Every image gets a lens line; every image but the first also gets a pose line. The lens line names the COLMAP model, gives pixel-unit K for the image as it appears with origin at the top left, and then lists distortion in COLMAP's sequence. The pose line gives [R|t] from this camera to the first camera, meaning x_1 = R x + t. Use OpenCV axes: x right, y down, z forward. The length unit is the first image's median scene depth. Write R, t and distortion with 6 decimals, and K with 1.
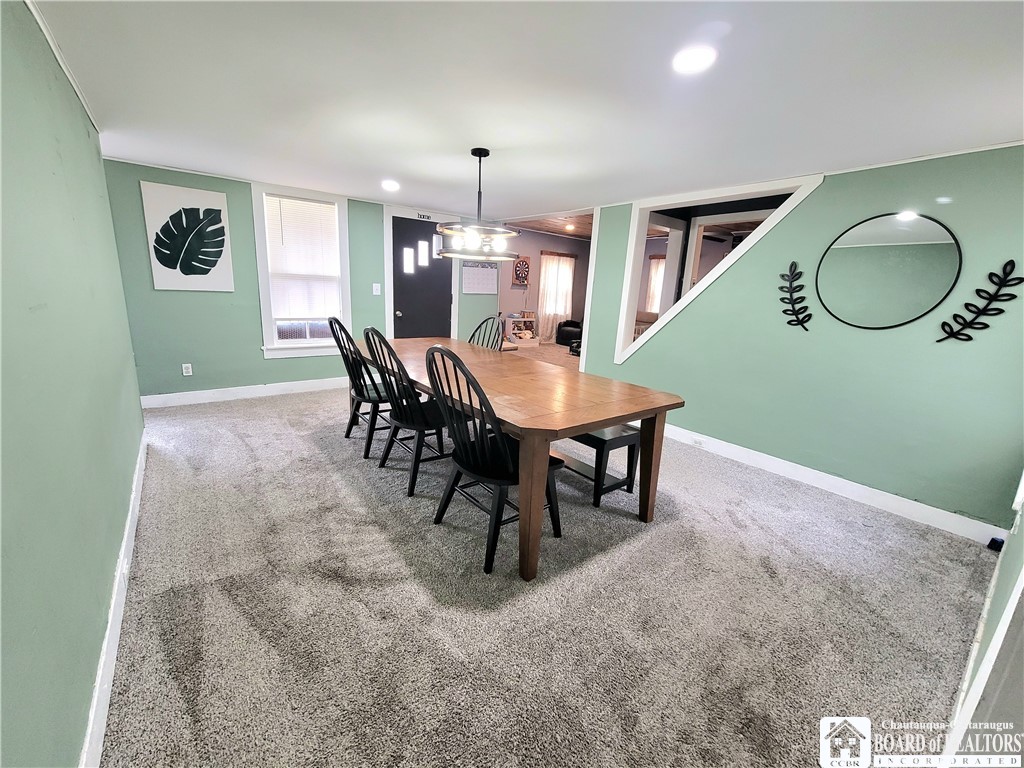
lens RADIAL K [[422.4, 0, 512.0], [0, 422.4, 384.0], [0, 0, 1]] dist [-0.004550, 0.001130]
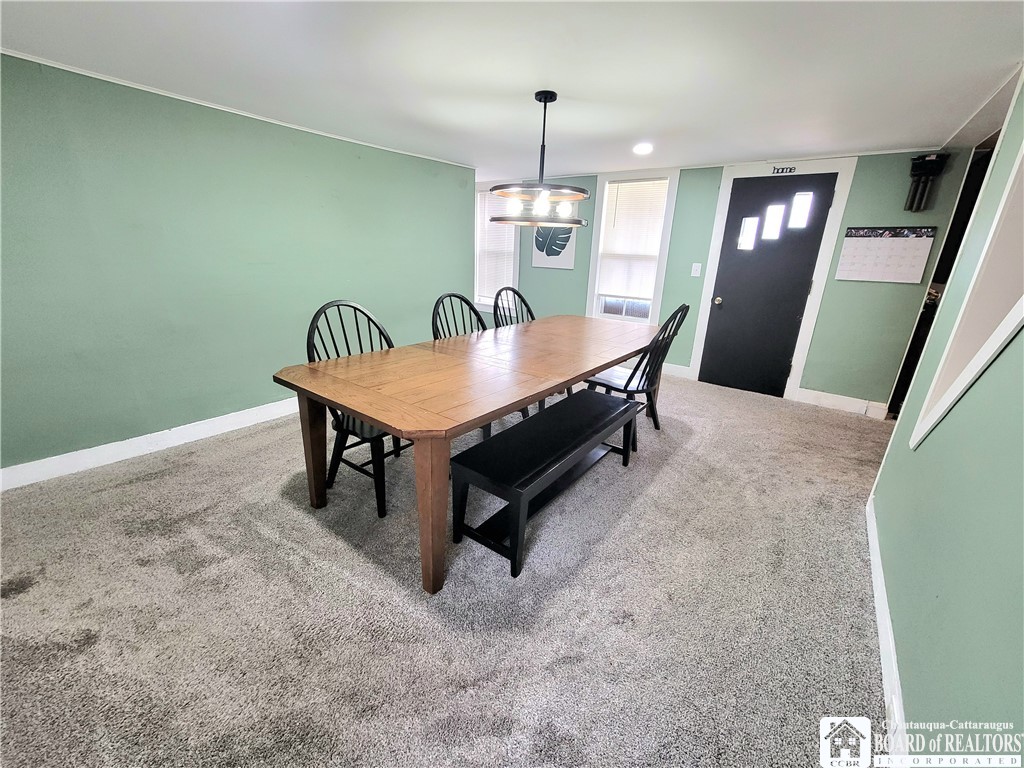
lens RADIAL K [[422.4, 0, 512.0], [0, 422.4, 384.0], [0, 0, 1]] dist [-0.004550, 0.001130]
pose [[0.260463, 0.258834, -0.930142, 0.746940], [-0.236817, 0.951092, 0.198349, -0.138901], [0.935990, 0.168611, 0.309021, 0.692205]]
